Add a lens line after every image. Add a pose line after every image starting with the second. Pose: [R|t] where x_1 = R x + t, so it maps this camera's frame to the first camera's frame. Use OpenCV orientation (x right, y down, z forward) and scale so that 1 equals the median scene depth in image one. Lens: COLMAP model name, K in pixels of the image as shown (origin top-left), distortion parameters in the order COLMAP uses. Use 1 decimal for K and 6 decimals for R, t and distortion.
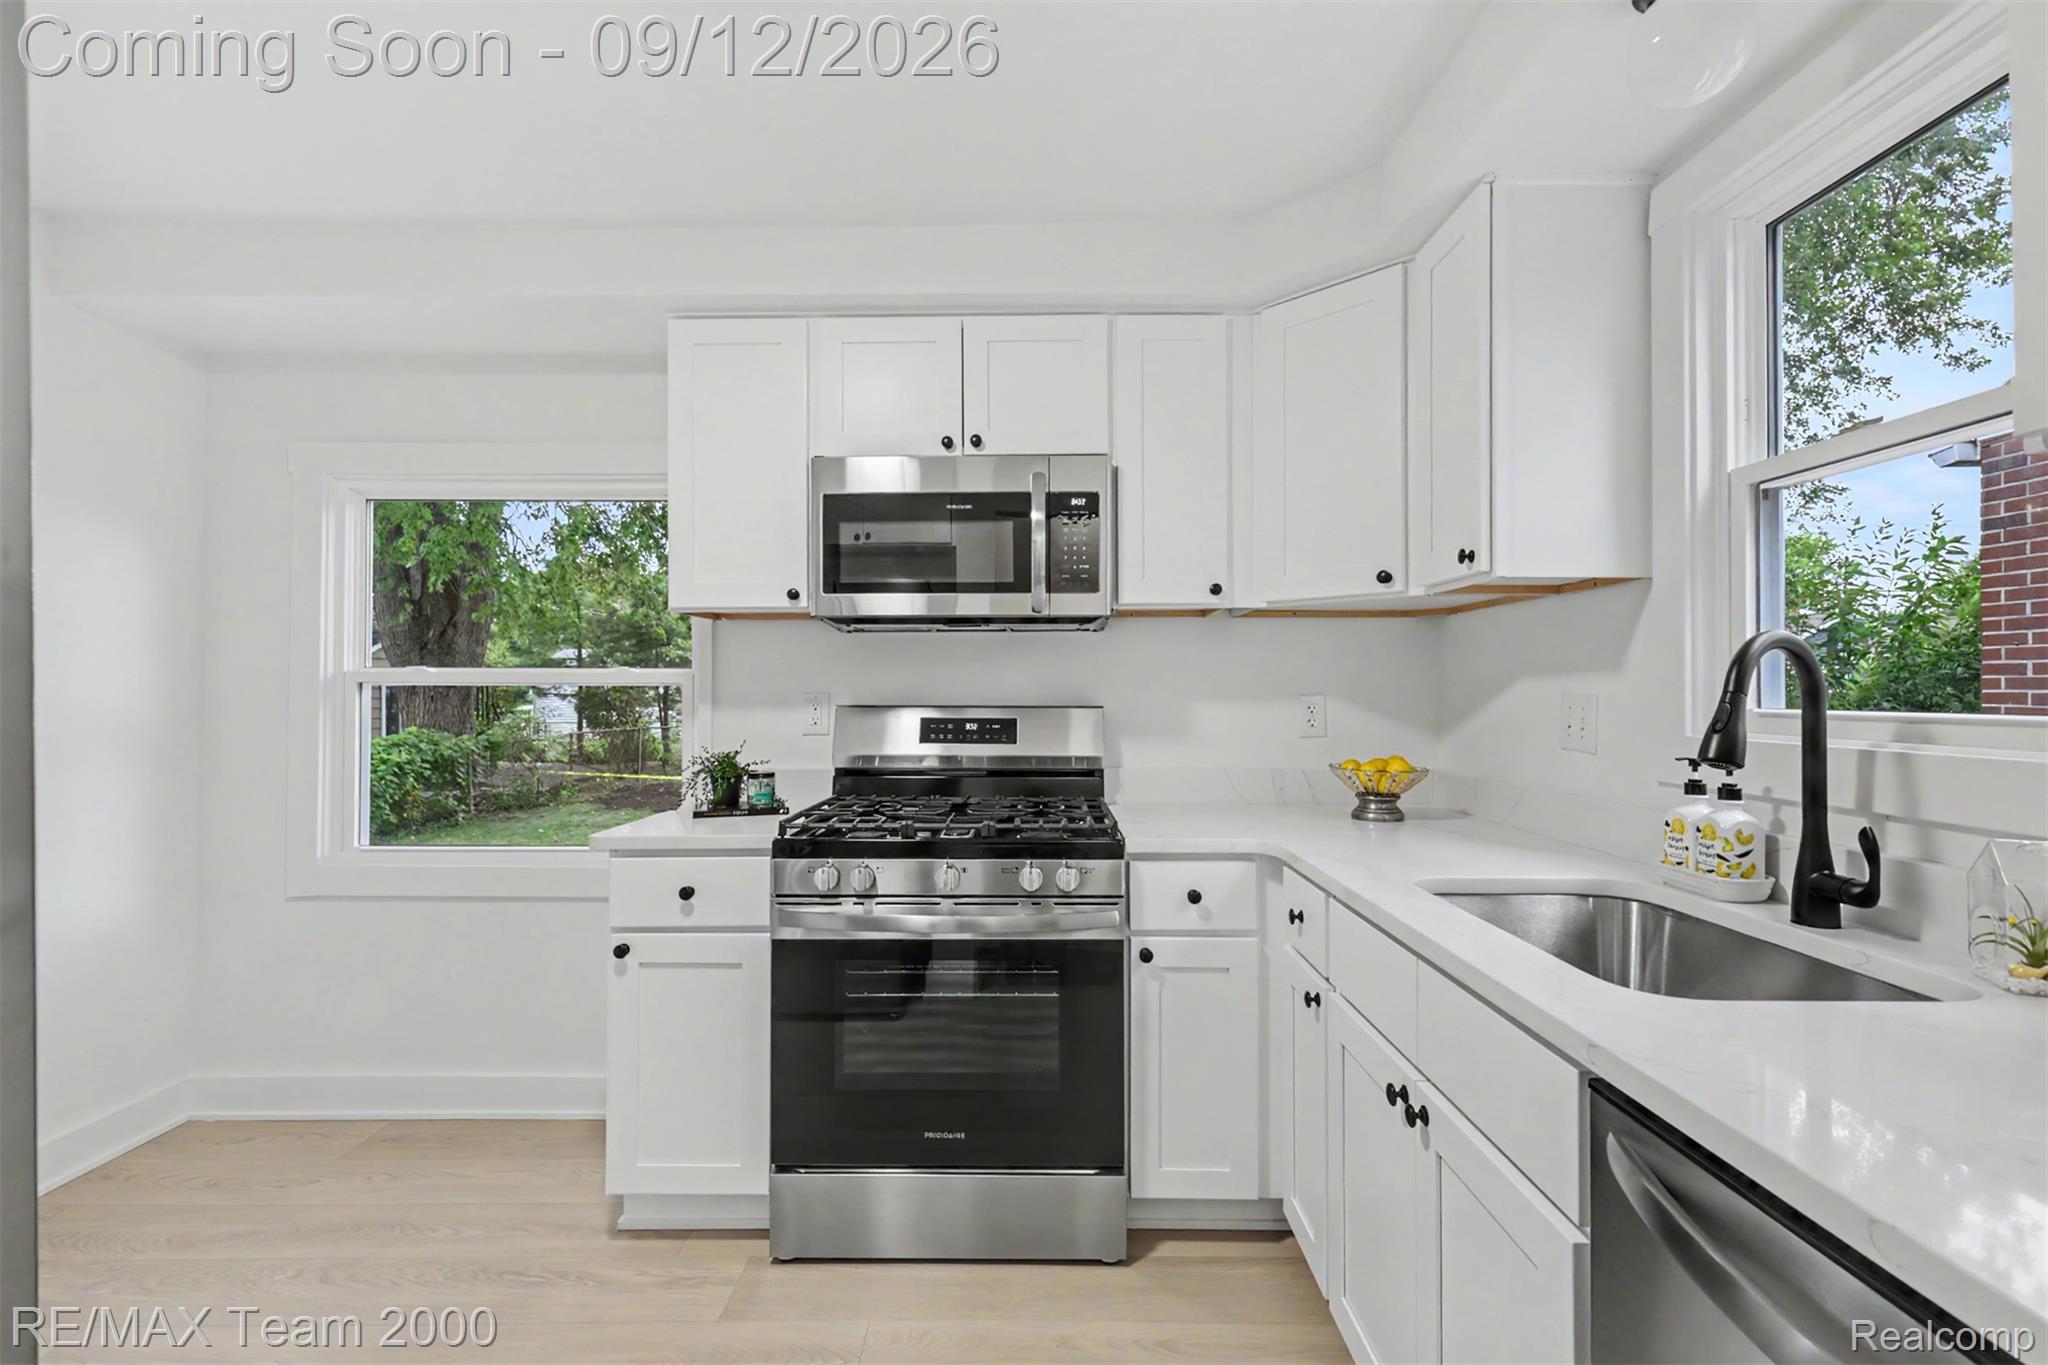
lens RADIAL K [[897.8, 0, 1022.4], [0, 897.8, 676.3], [0, 0, 1]] dist [-0.002927, 0.001596]
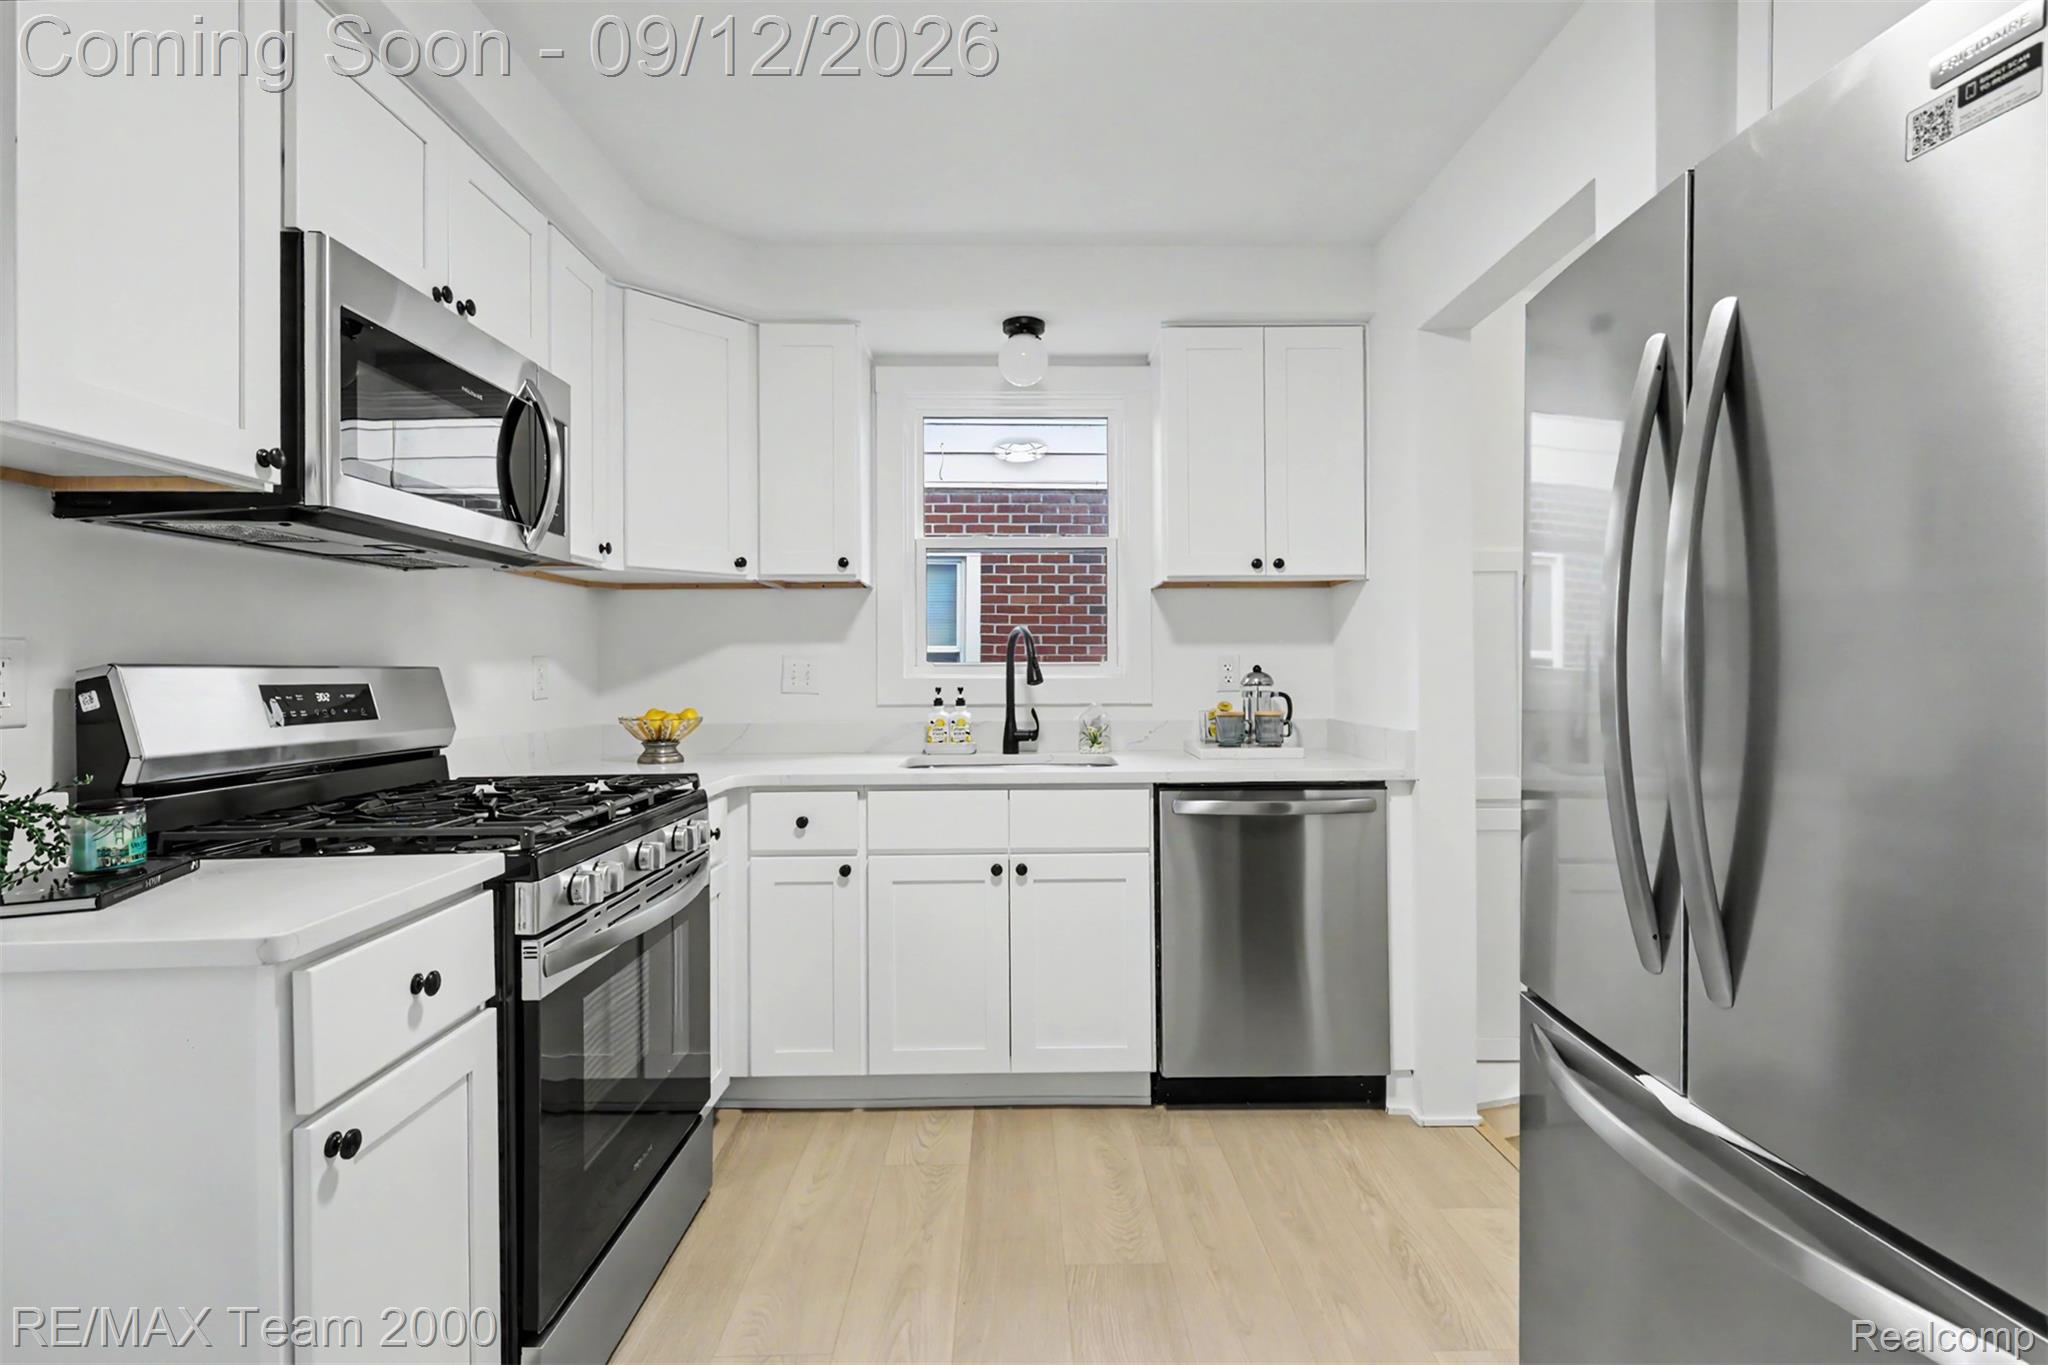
lens RADIAL K [[942.4, 0, 1024.4], [0, 942.4, 664.4], [0, 0, 1]] dist [0.002965, -0.001497]
pose [[-0.014620, 0.008223, 0.999859, -0.966052], [-0.008275, 0.999931, -0.008344, 0.042450], [-0.999859, -0.008396, -0.014551, 0.629377]]
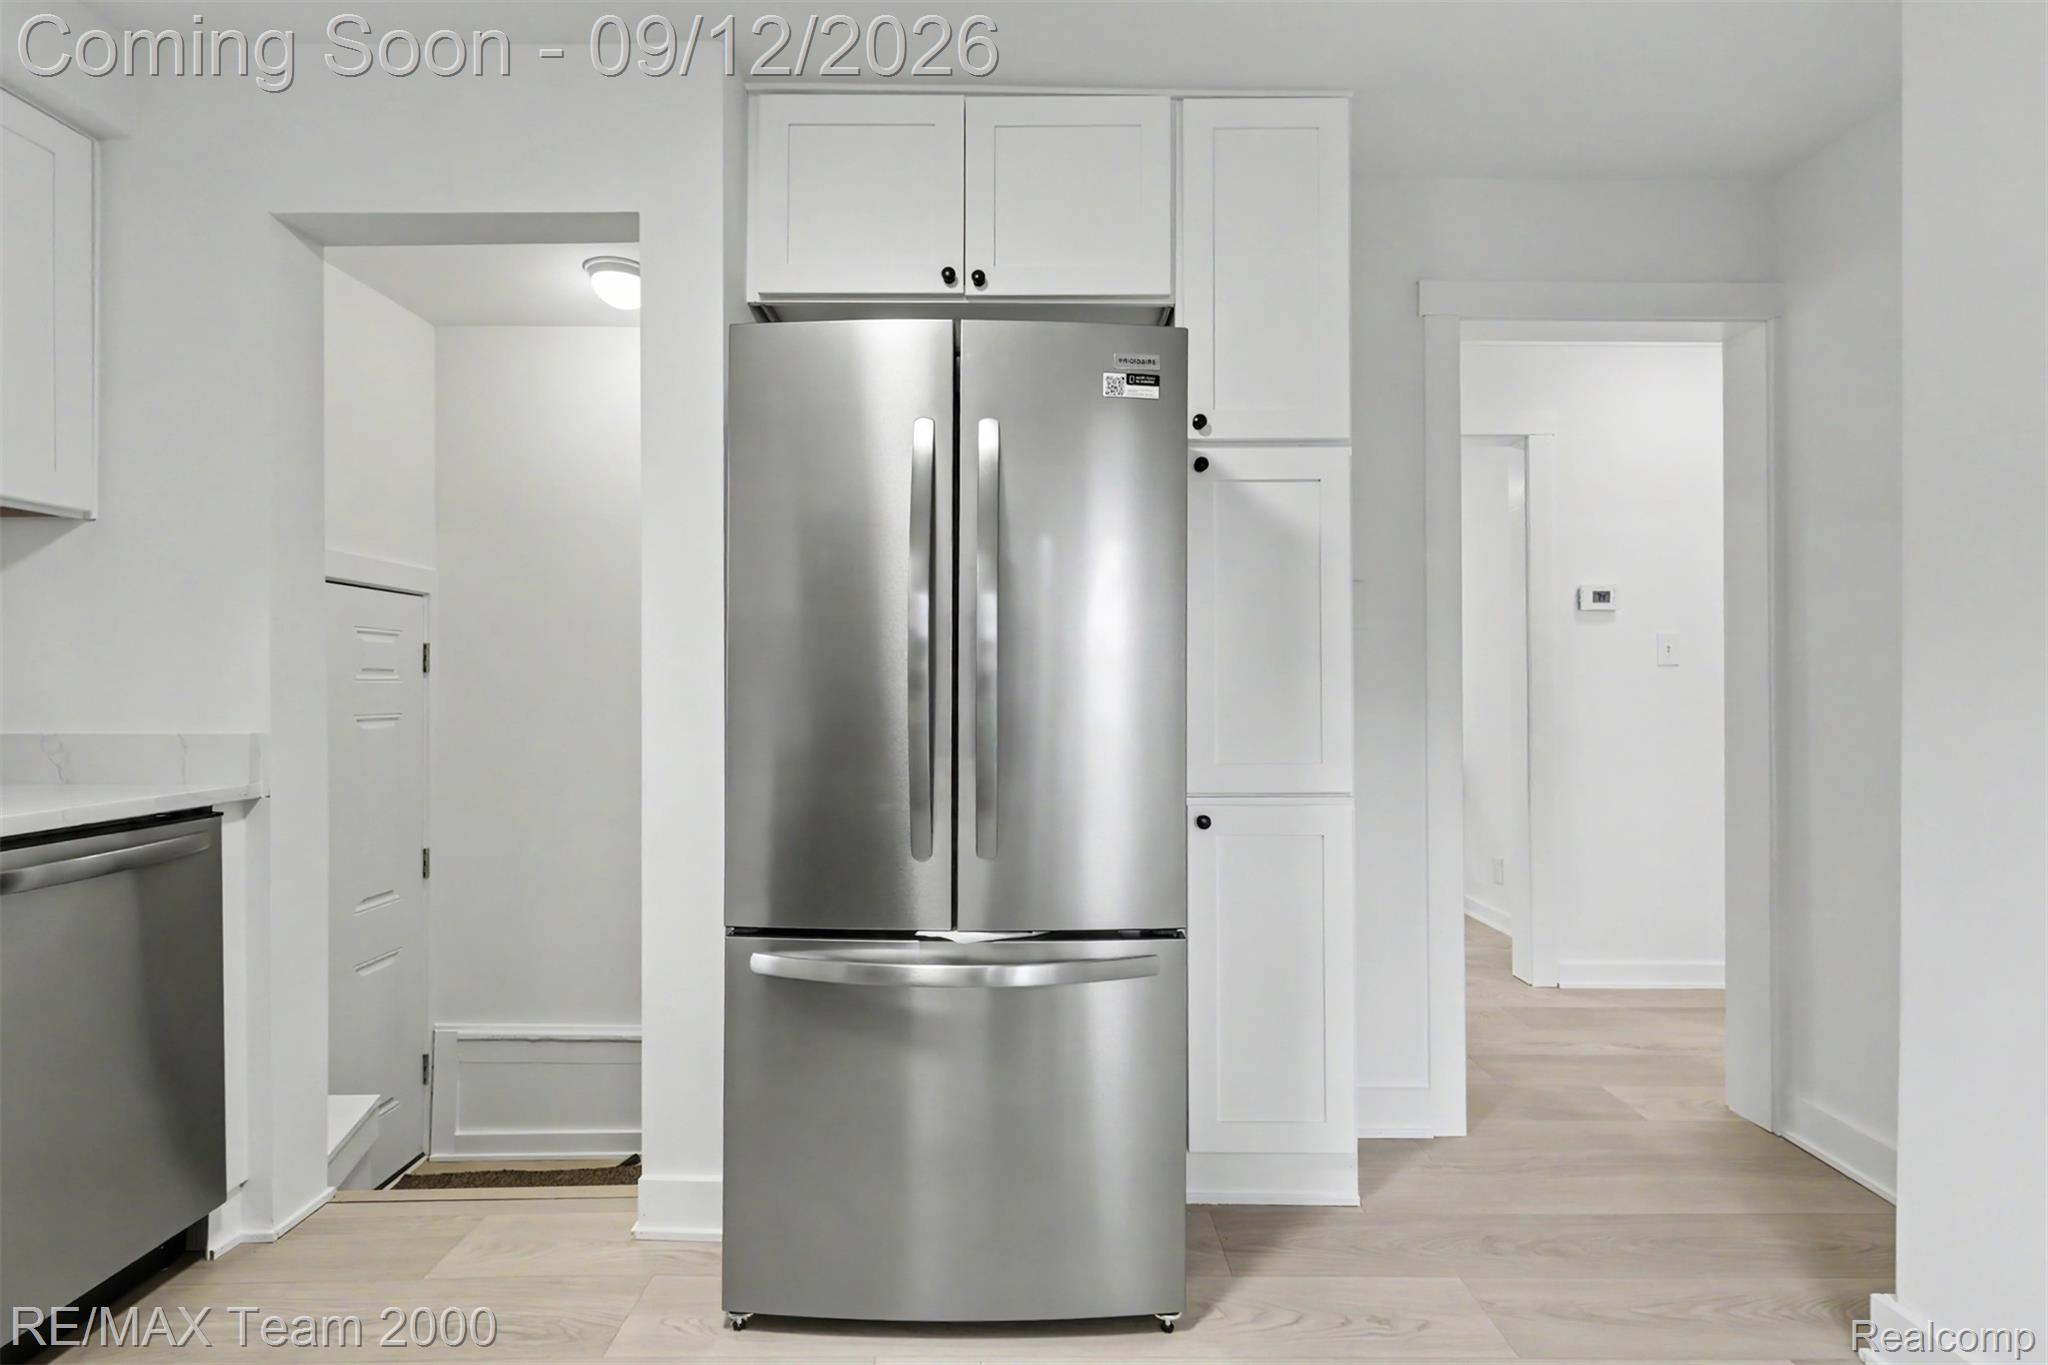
lens RADIAL K [[897.8, 0, 1027.9], [0, 897.8, 689.7], [0, 0, 1]] dist [-0.002927, 0.001596]
pose [[-0.999877, 0.002127, -0.015558, -0.497384], [0.002234, 0.999974, -0.006848, 0.078632], [0.015543, -0.006882, -0.999856, 1.008325]]
